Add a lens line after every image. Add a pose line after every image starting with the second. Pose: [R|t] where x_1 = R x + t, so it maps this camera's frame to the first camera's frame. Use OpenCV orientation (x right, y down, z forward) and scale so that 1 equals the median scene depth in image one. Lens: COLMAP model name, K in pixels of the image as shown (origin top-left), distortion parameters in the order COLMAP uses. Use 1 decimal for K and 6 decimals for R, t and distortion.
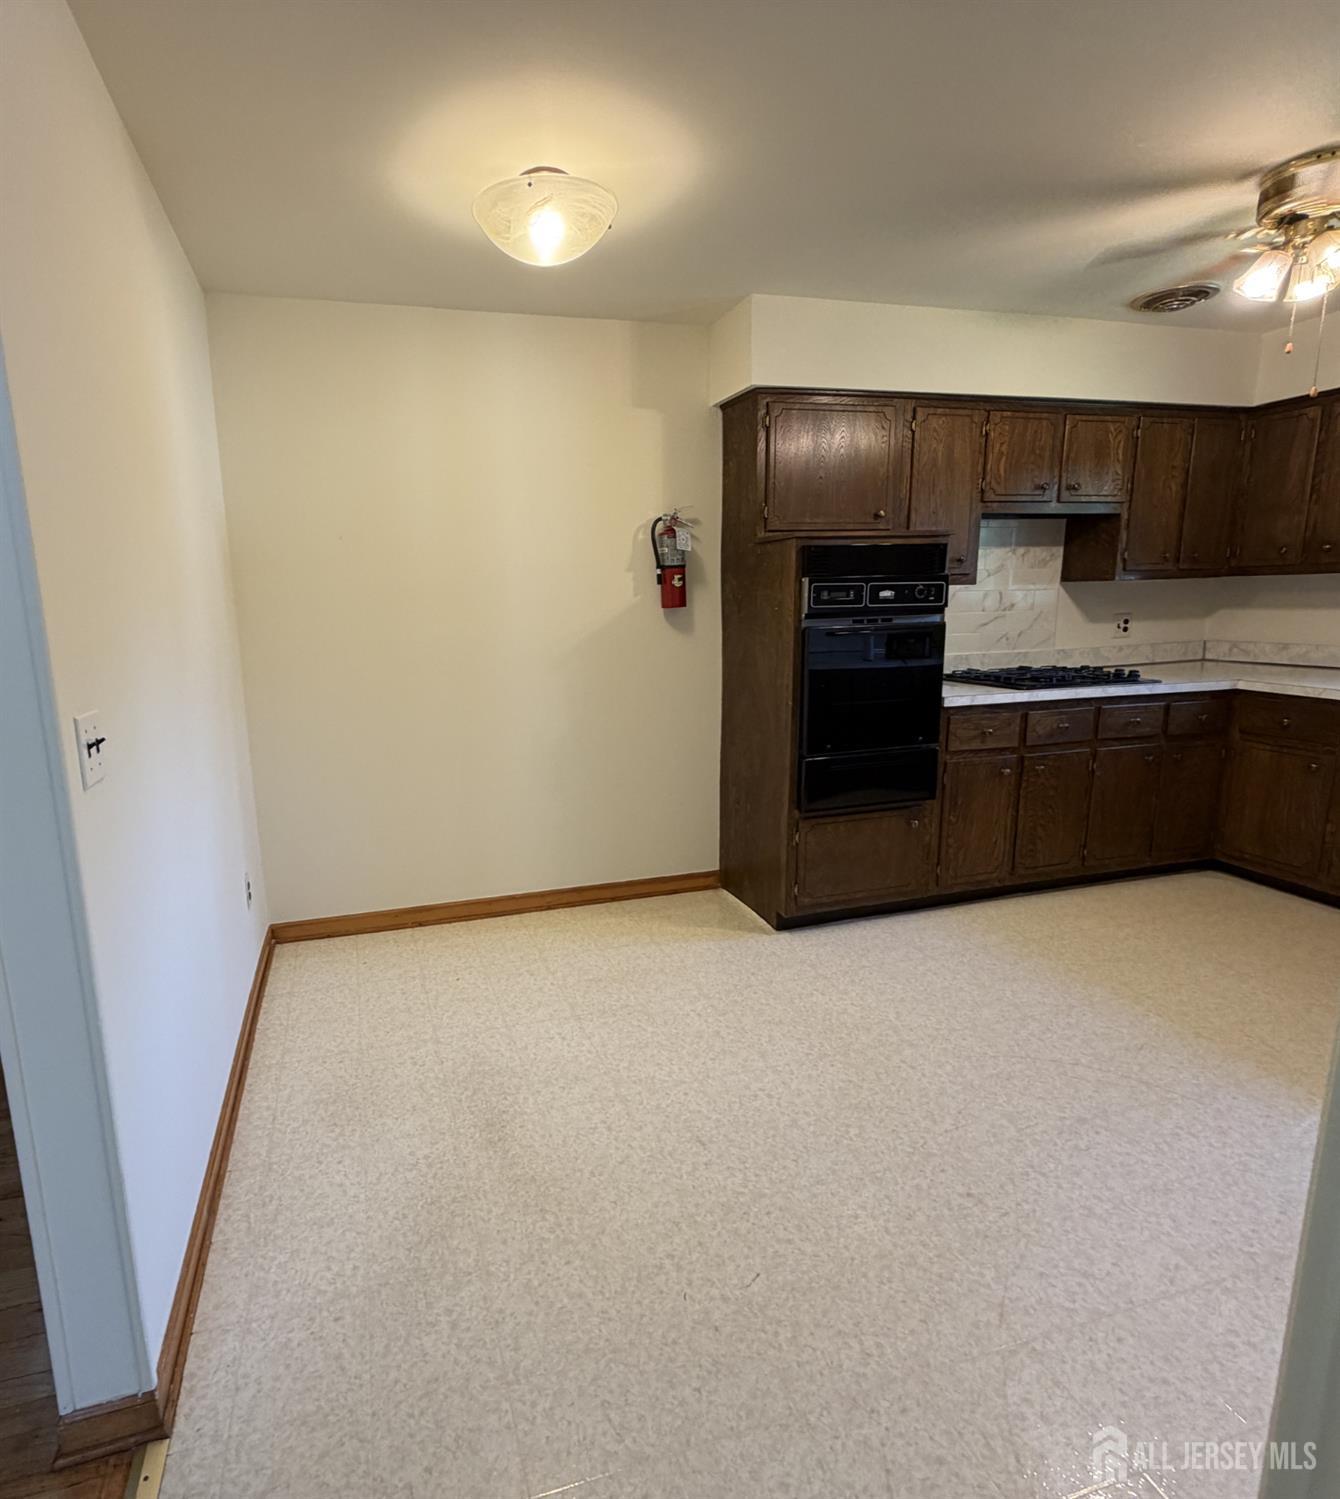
lens RADIAL K [[799.3, 0, 566.4], [0, 799.3, 752.8], [0, 0, 1]] dist [0.004026, -0.001869]
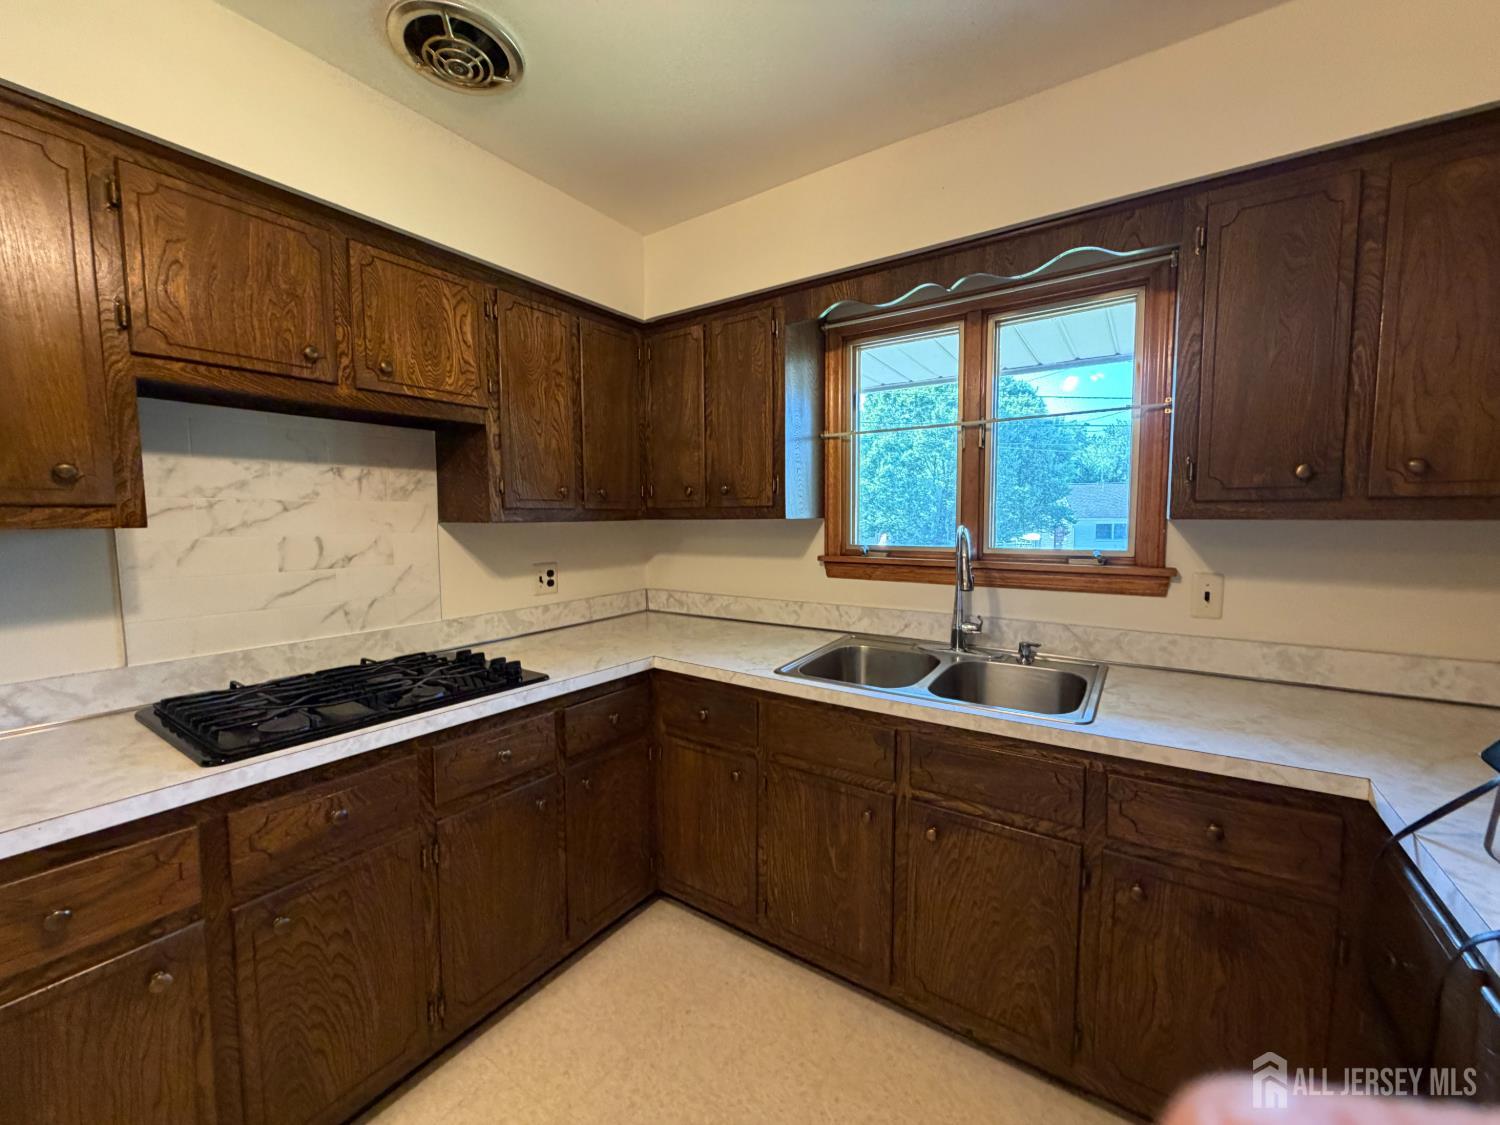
lens RADIAL K [[598.3, 0, 742.1], [0, 598.3, 565.4], [0, 0, 1]] dist [0.001916, -0.000603]
pose [[0.765942, -0.029964, 0.642211, 0.572288], [0.107116, 0.990899, -0.081520, -0.127088], [-0.633924, 0.131230, 0.762180, 0.534631]]
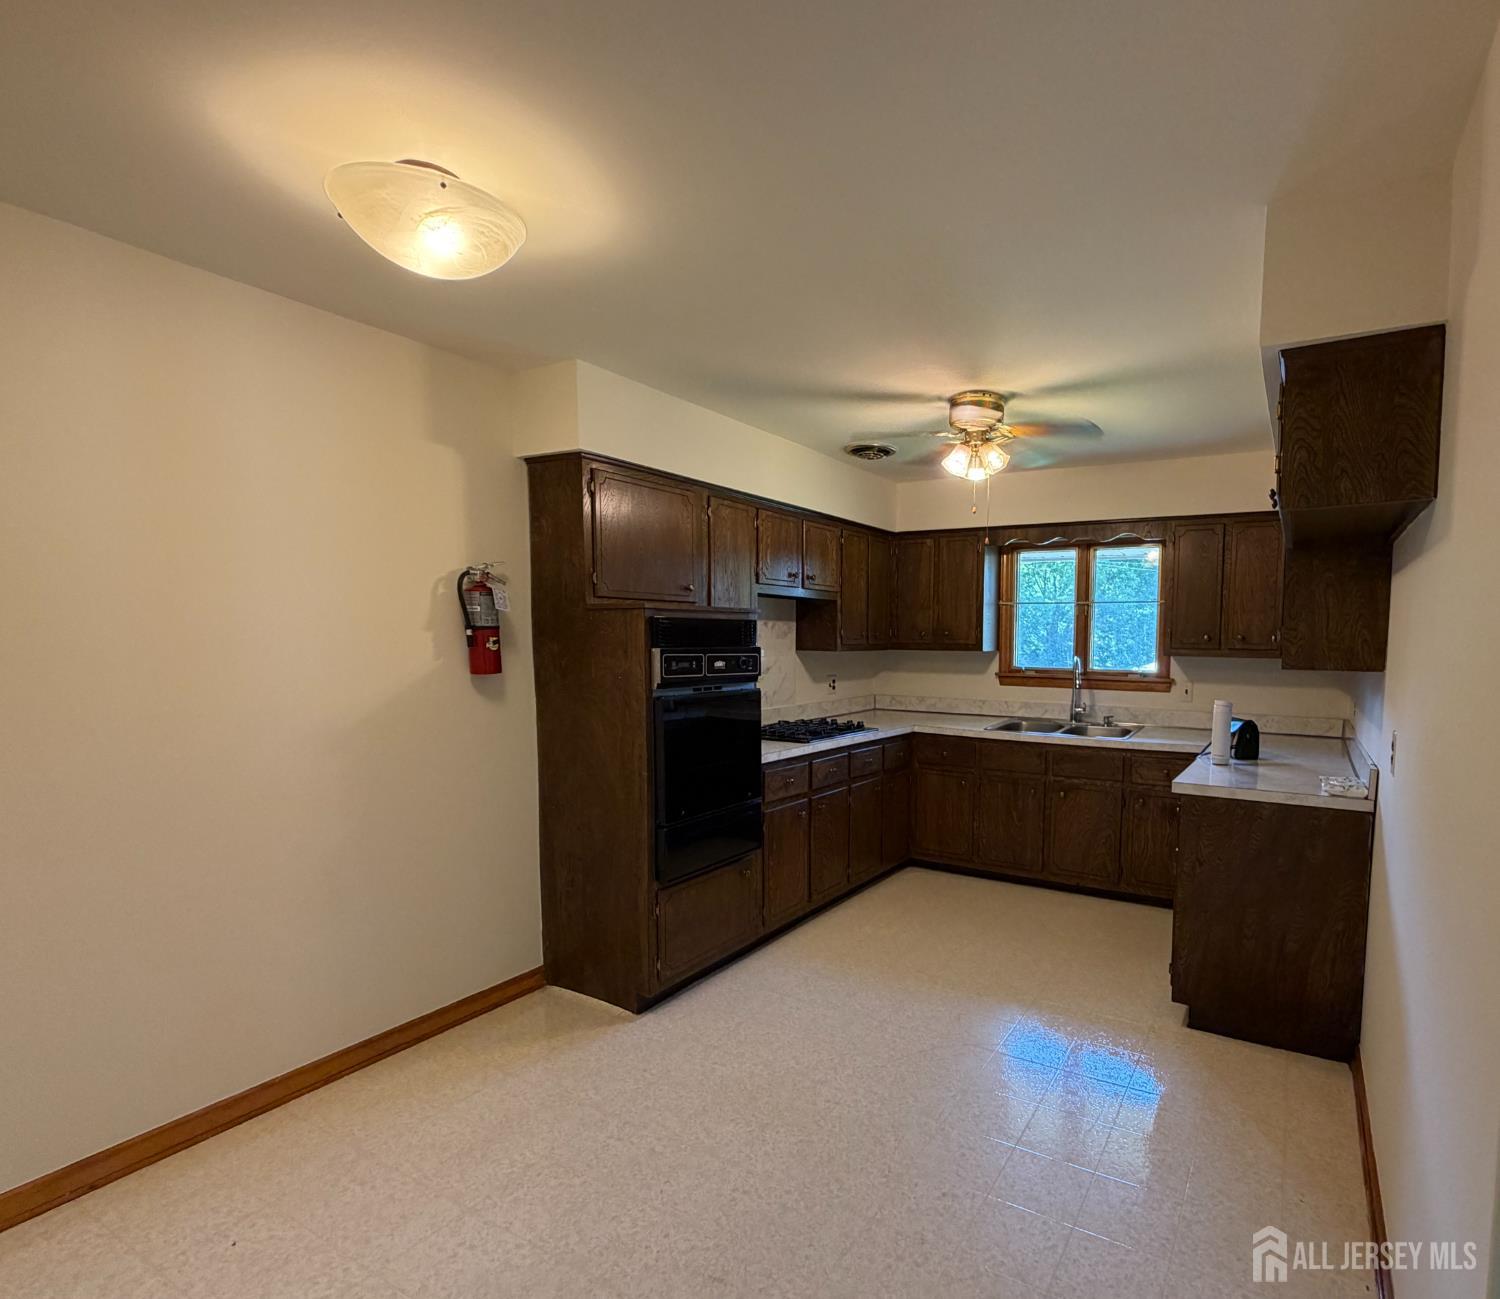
lens RADIAL K [[788.1, 0, 889.3], [0, 788.1, 708.6], [0, 0, 1]] dist [-0.010972, 0.004708]
pose [[0.682113, -0.031254, 0.730578, -0.192130], [0.108437, 0.992363, -0.058791, -0.046477], [-0.723162, 0.119324, 0.680293, 0.108282]]
